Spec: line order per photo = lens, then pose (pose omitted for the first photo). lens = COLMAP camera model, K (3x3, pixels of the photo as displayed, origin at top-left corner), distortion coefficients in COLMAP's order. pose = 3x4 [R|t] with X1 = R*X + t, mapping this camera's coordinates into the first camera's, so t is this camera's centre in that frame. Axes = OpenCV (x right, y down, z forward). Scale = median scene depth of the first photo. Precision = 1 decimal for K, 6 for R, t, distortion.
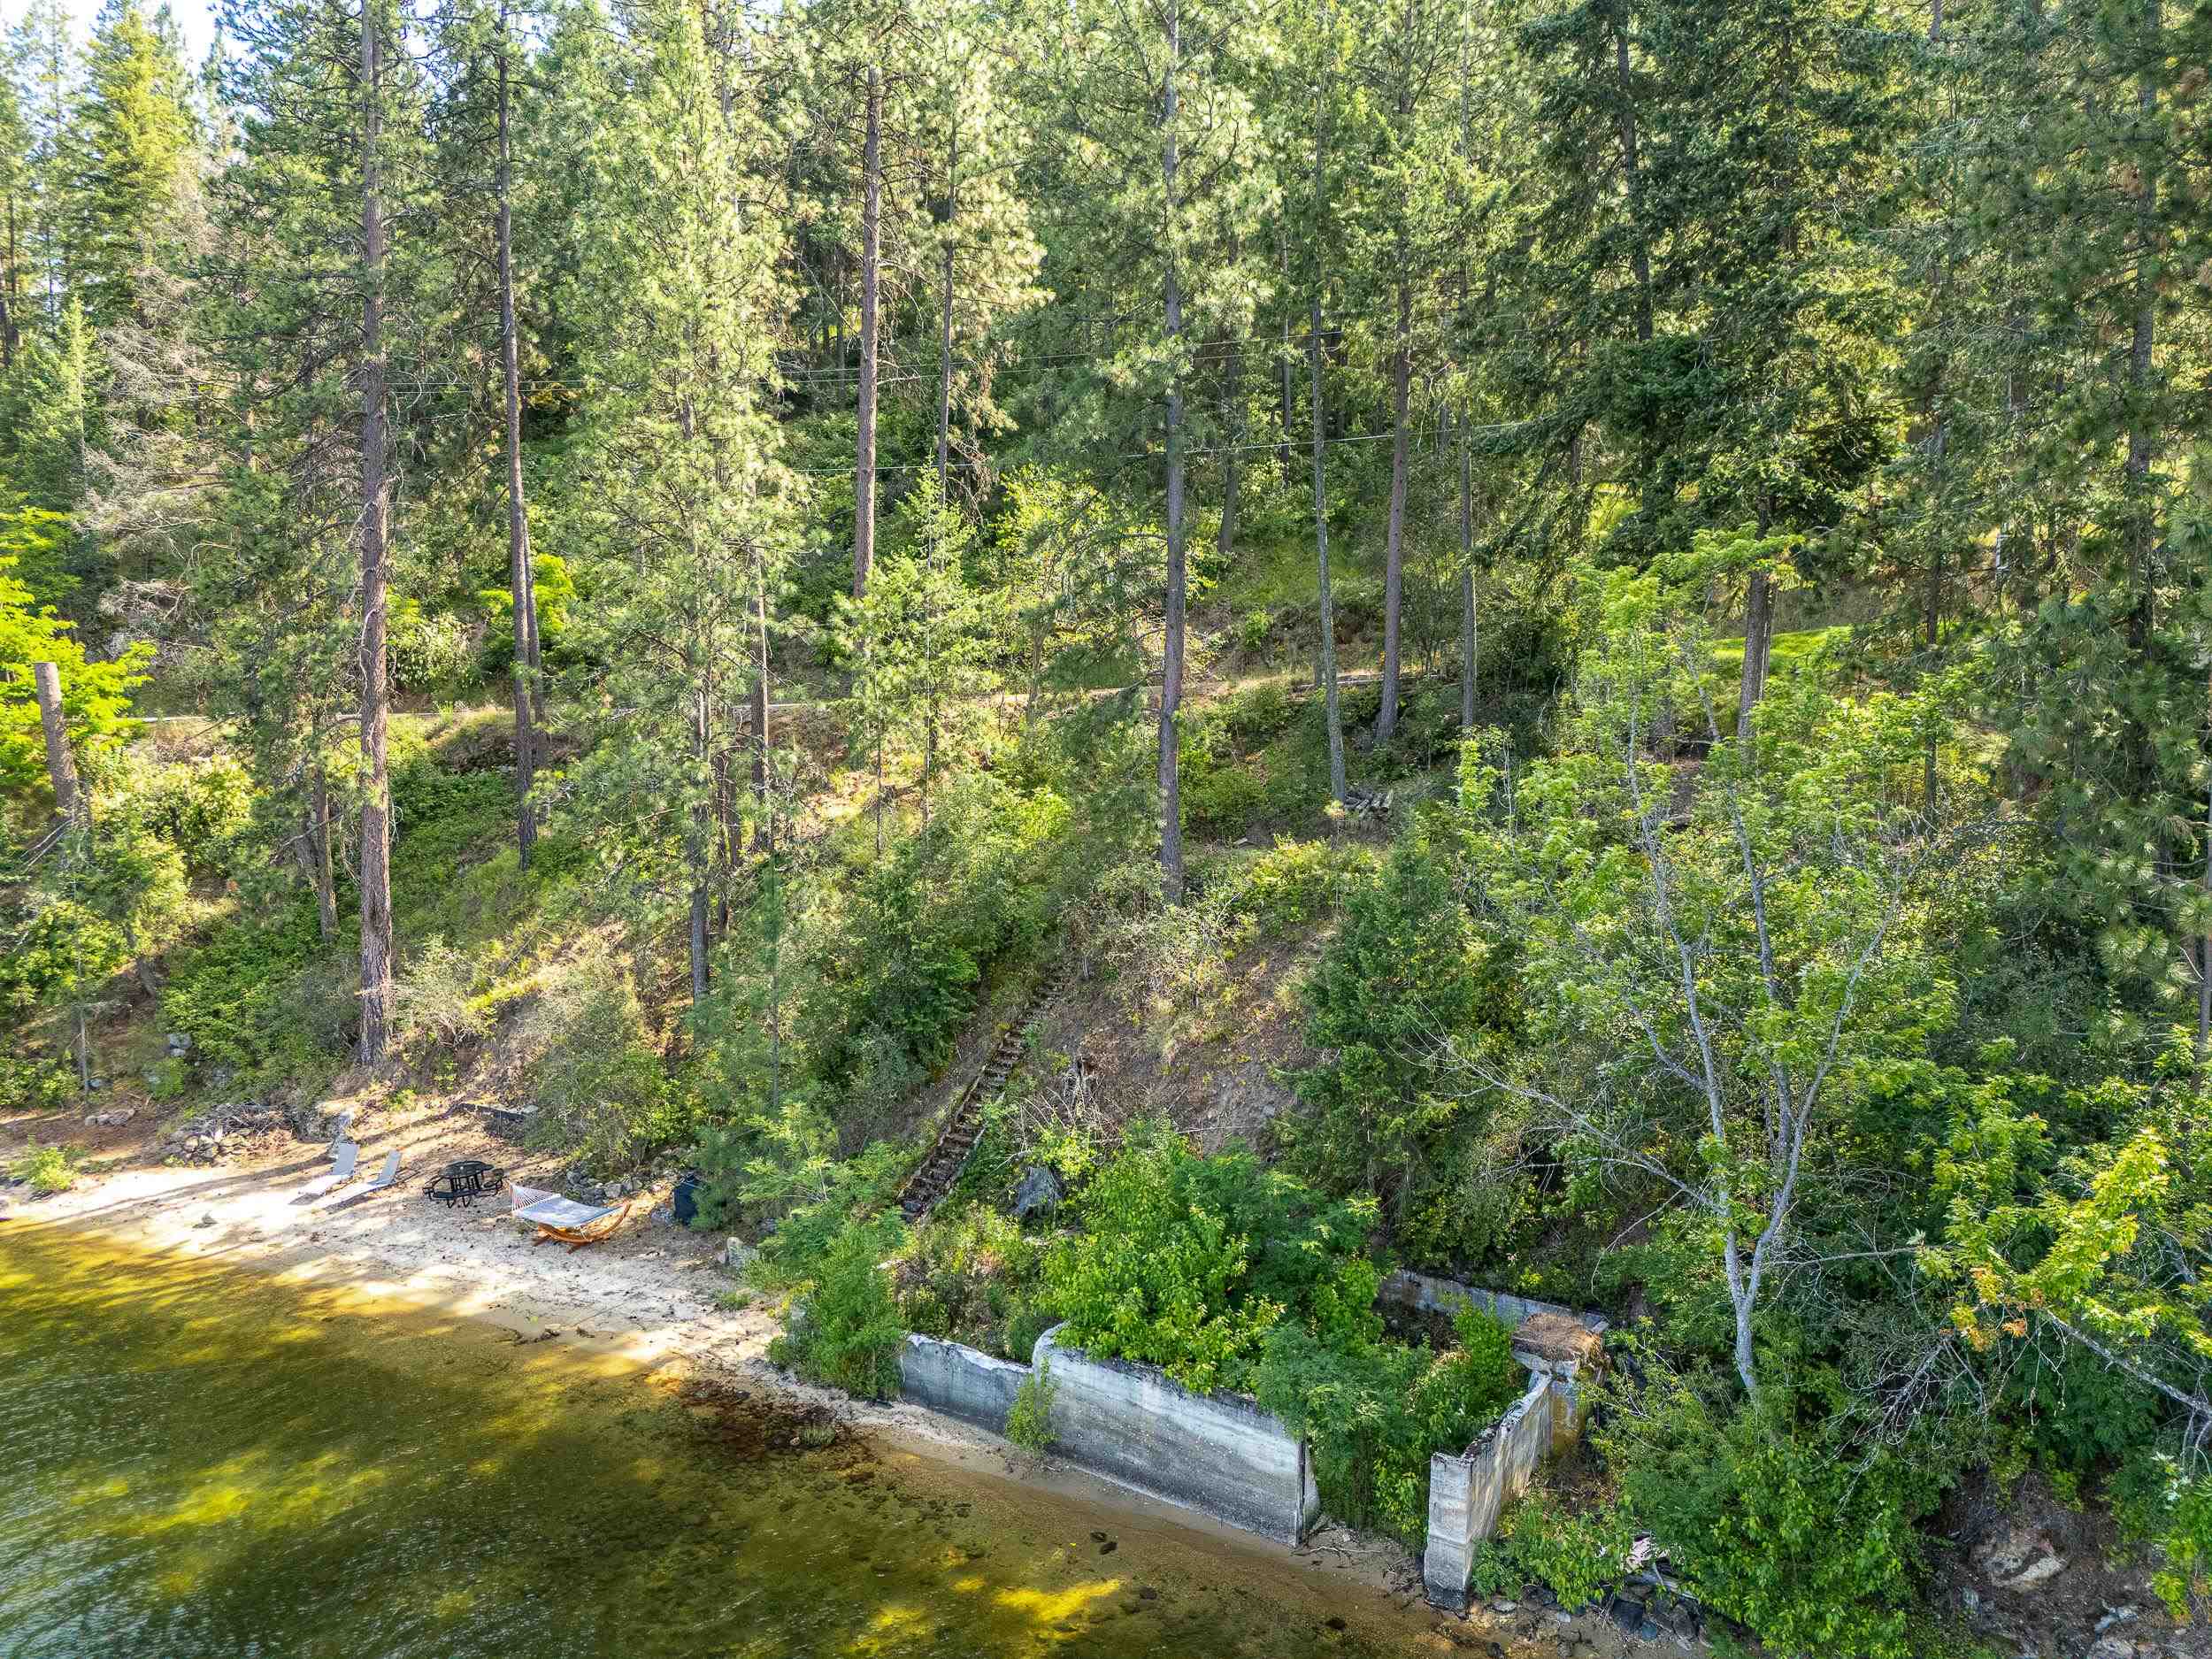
lens RADIAL K [[1613.5, 0, 1114.4], [0, 1613.5, 824.4], [0, 0, 1]] dist [0.085247, -0.078366]
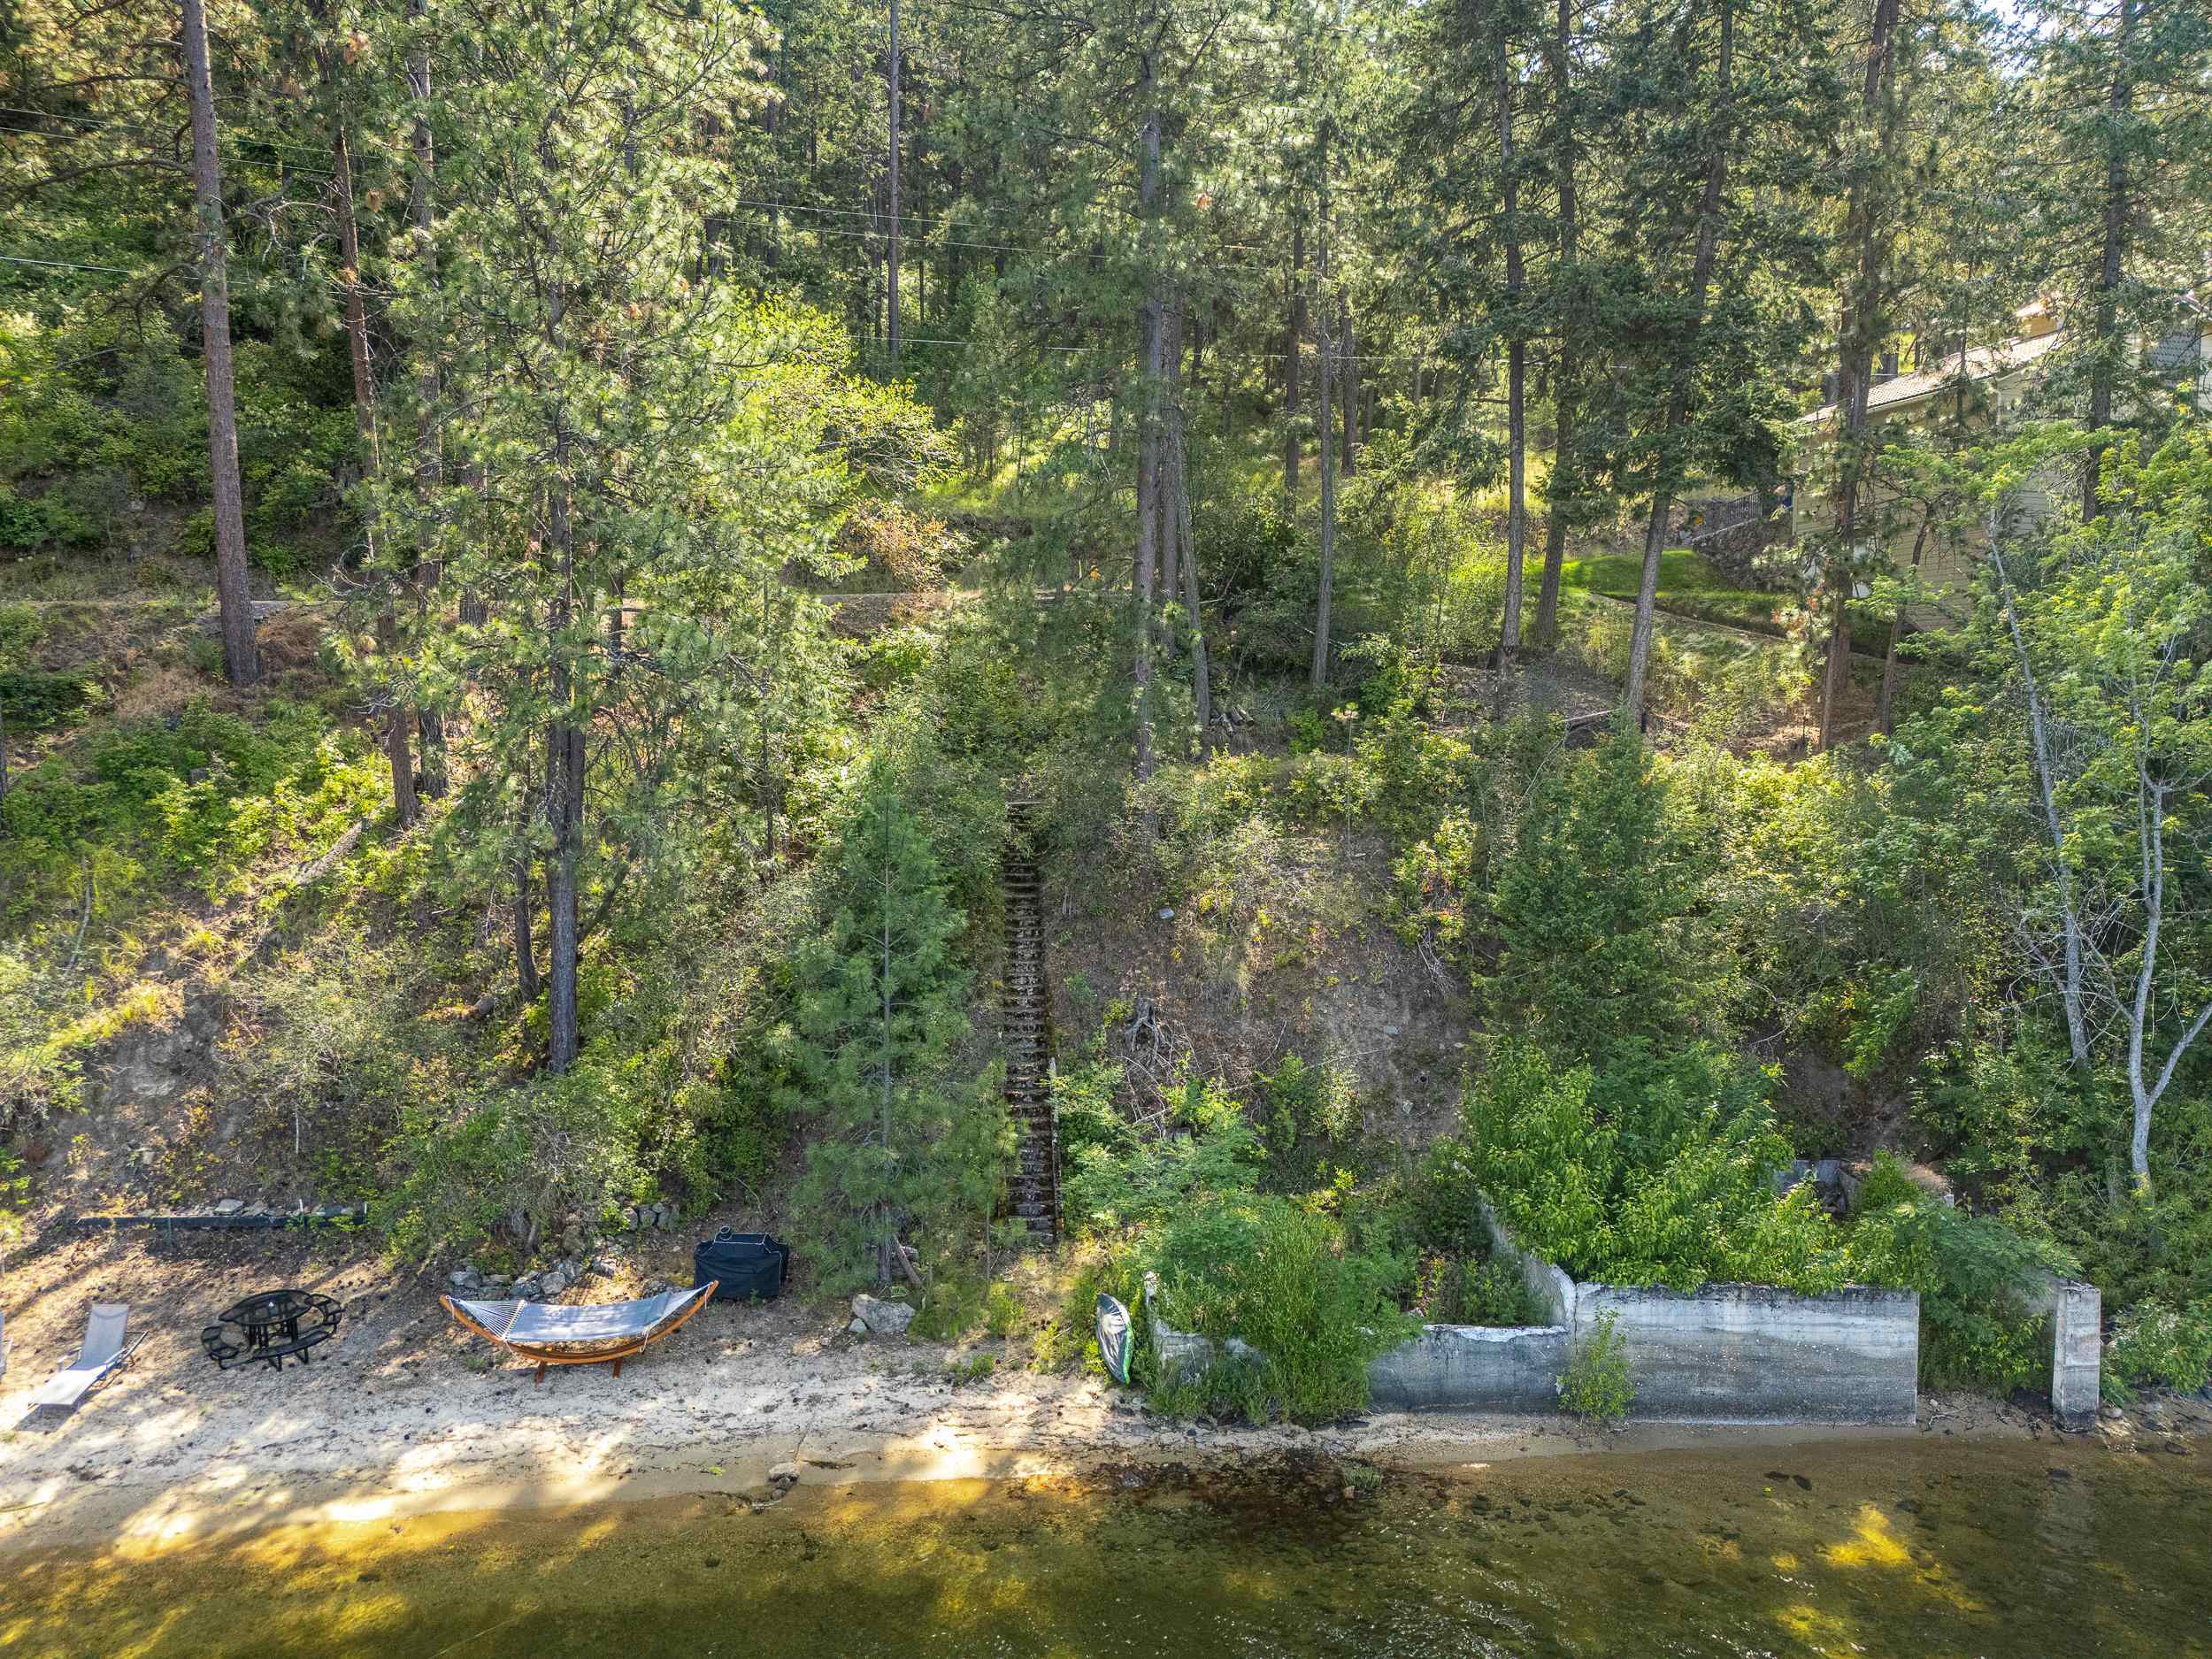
lens RADIAL K [[1613.5, 0, 1114.4], [0, 1613.5, 824.4], [0, 0, 1]] dist [0.085247, -0.078366]
pose [[0.782386, -0.043590, 0.621267, -0.491320], [0.034248, 0.999049, 0.026968, 0.023193], [-0.621852, 0.000178, 0.783135, 0.301256]]
